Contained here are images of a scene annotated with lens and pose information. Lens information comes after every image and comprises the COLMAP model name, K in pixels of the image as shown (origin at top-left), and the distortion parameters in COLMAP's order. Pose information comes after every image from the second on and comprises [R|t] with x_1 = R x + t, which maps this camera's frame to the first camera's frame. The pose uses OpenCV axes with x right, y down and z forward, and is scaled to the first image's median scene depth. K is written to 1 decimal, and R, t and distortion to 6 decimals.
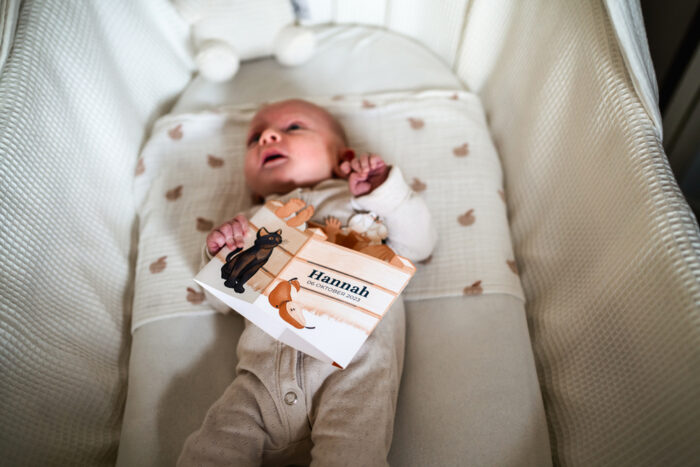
lens RADIAL K [[742.2, 0, 350.0], [0, 742.2, 233.5], [0, 0, 1]] dist [0.013444, 0.001047]
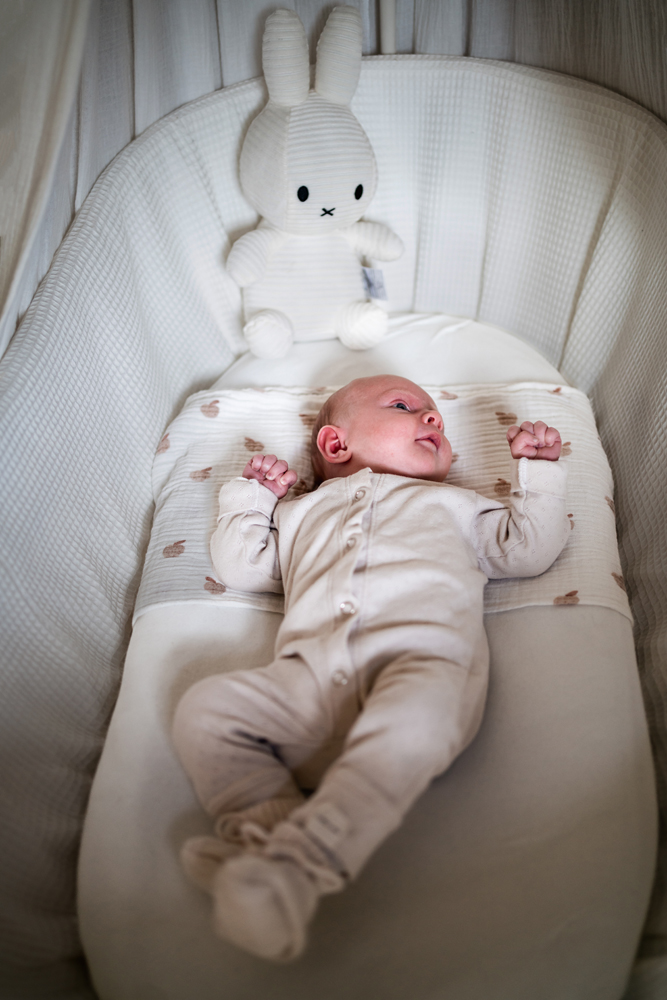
lens RADIAL K [[1108.3, 0, 333.5], [0, 1108.3, 500.0], [0, 0, 1]] dist [-0.015108, -0.026203]
pose [[0.993614, 0.074613, -0.084636, 0.011589], [-0.092143, 0.969516, -0.227041, 0.249963], [0.065116, 0.233390, 0.970200, -0.169172]]
